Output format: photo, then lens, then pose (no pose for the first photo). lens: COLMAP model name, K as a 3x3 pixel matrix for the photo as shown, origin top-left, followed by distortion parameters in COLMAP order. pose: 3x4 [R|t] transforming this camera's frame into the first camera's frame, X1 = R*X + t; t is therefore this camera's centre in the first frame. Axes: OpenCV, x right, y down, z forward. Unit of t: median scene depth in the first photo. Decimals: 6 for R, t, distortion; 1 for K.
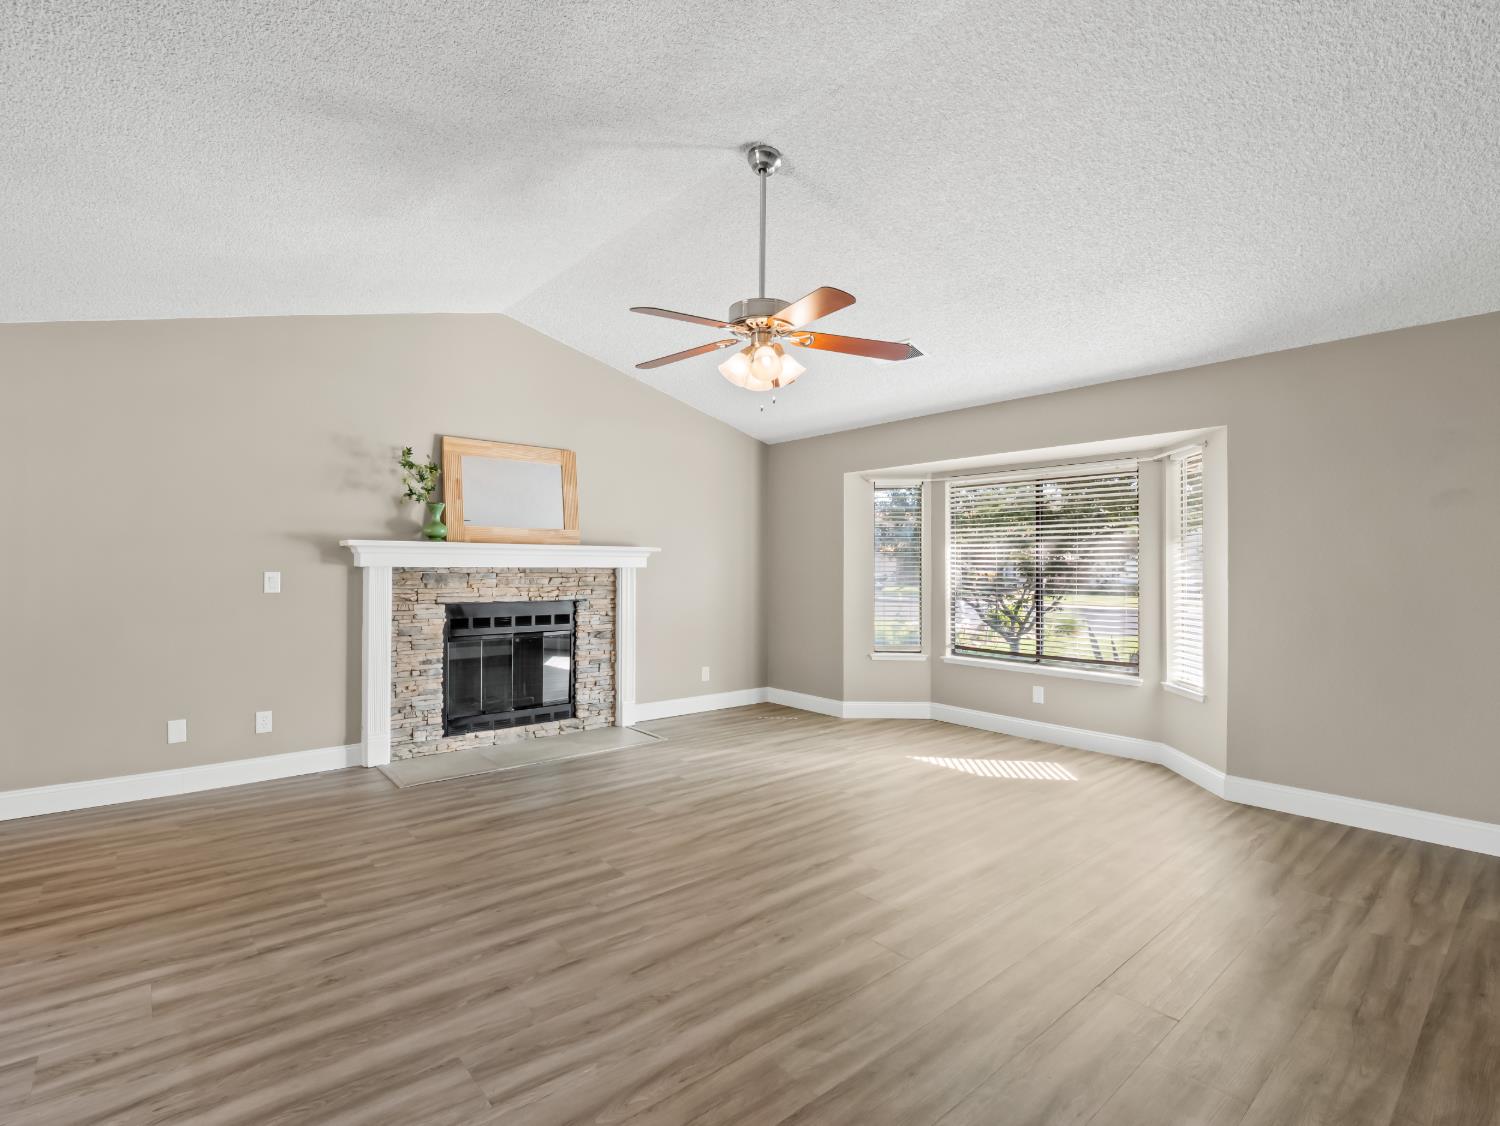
lens RADIAL K [[723.9, 0, 746.2], [0, 723.9, 573.1], [0, 0, 1]] dist [-0.004627, -0.001880]
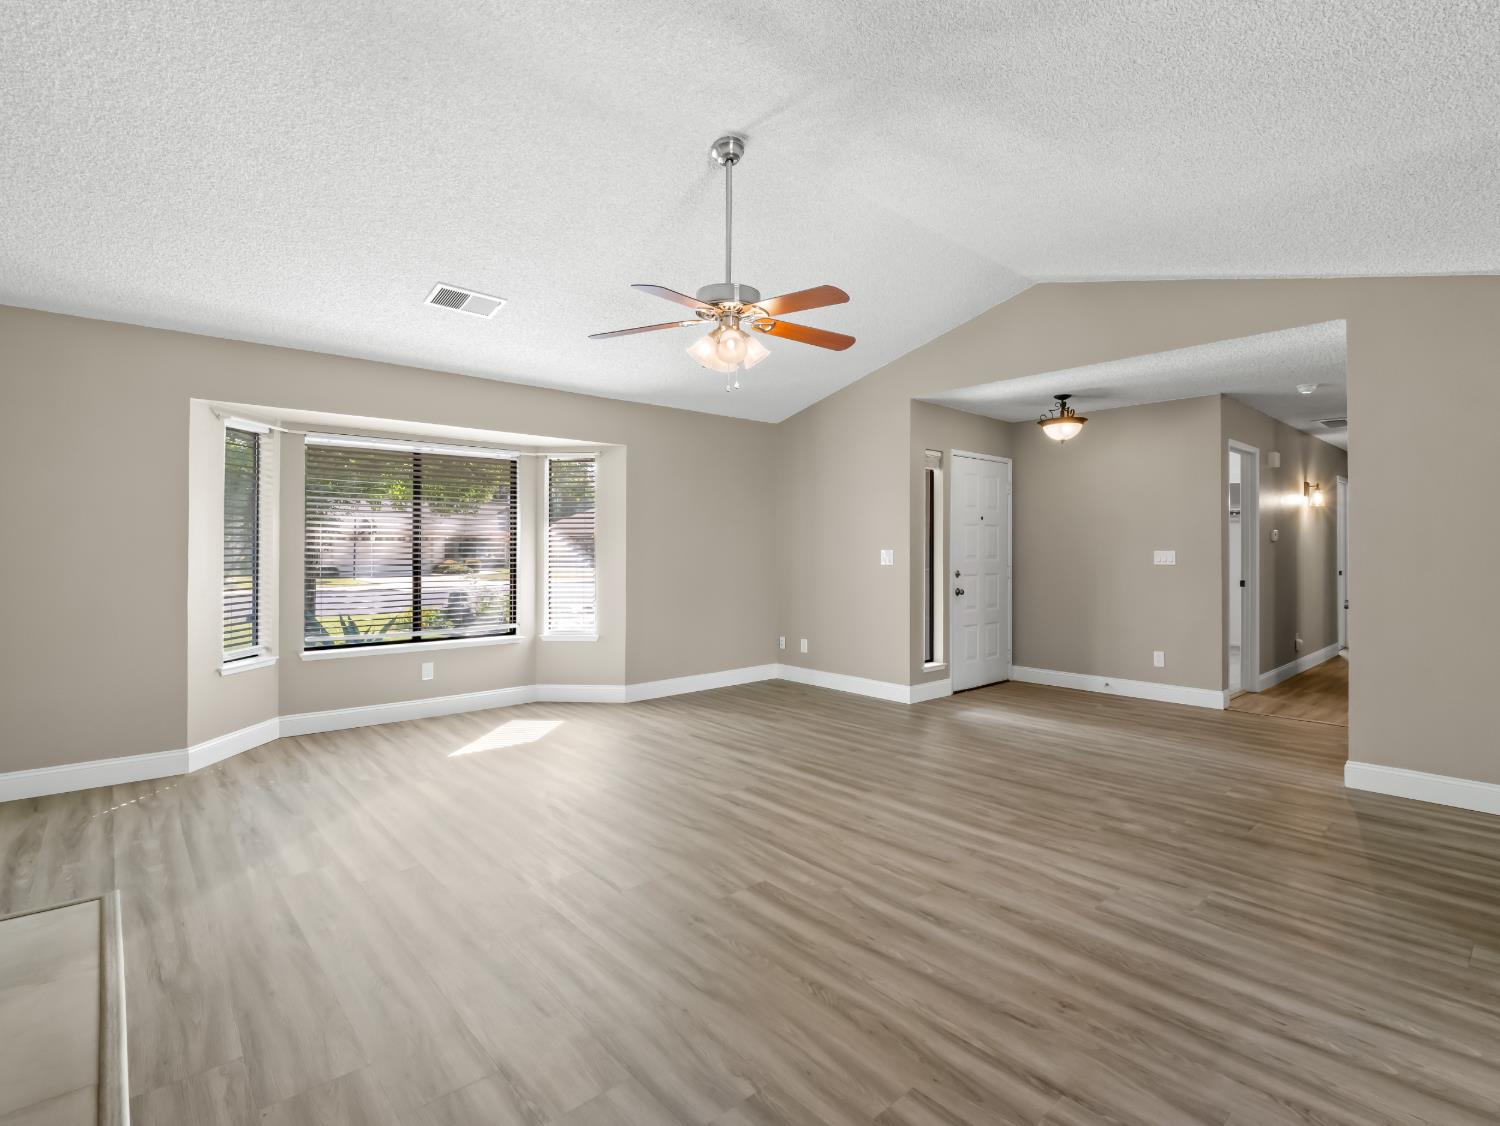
lens RADIAL K [[728.1, 0, 745.2], [0, 728.1, 556.0], [0, 0, 1]] dist [-0.003208, -0.007645]
pose [[-0.015141, -0.017097, 0.999739, -1.268433], [0.006555, 0.999831, 0.017197, -0.008281], [-0.999864, 0.006814, -0.015026, 1.222712]]
